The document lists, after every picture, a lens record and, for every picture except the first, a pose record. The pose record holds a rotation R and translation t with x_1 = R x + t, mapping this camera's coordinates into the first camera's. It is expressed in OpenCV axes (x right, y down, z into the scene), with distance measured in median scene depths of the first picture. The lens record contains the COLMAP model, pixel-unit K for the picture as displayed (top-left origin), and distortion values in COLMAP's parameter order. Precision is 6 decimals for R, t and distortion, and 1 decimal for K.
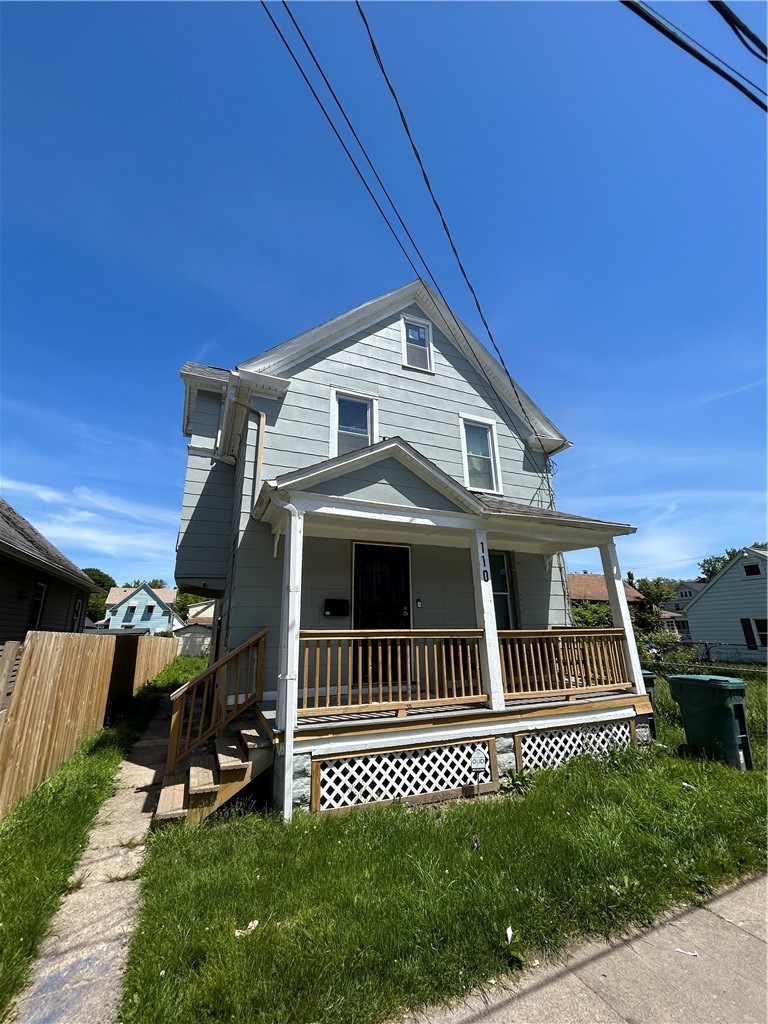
lens RADIAL K [[410.6, 0, 382.8], [0, 410.6, 511.3], [0, 0, 1]] dist [0.008980, -0.000984]
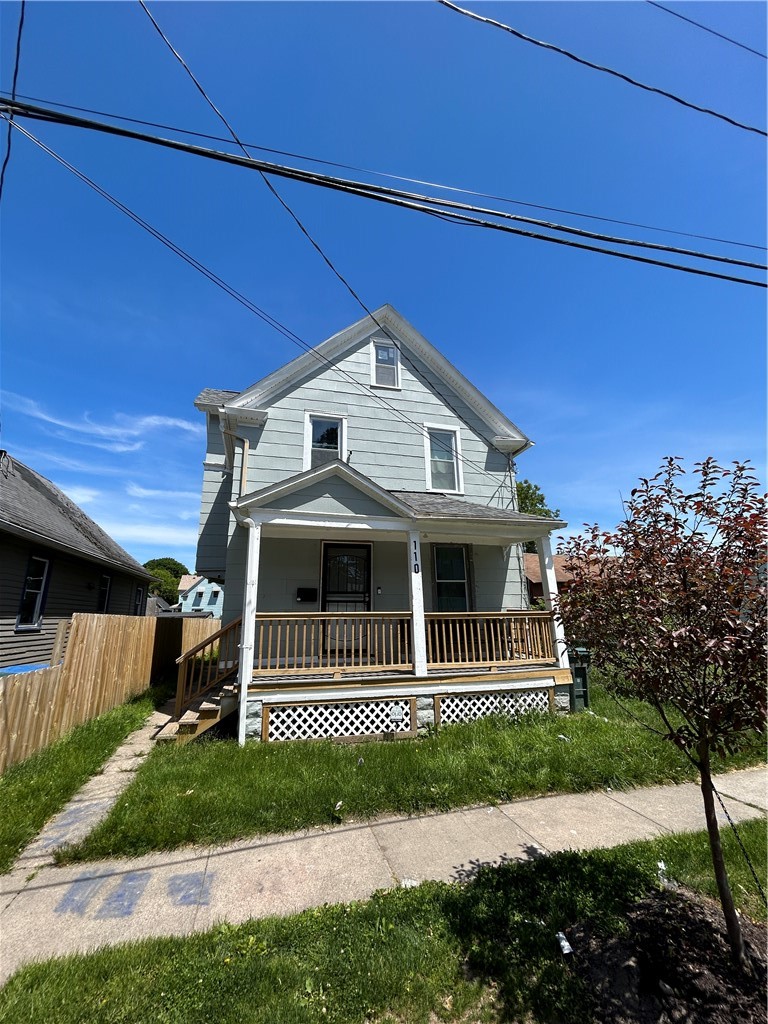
lens RADIAL K [[410.6, 0, 381.9], [0, 410.6, 510.7], [0, 0, 1]] dist [0.008980, -0.000984]
pose [[0.990128, -0.033065, -0.136211, 0.326554], [0.037933, 0.998725, 0.033299, -0.059823], [0.134936, -0.038137, 0.990120, -0.215544]]
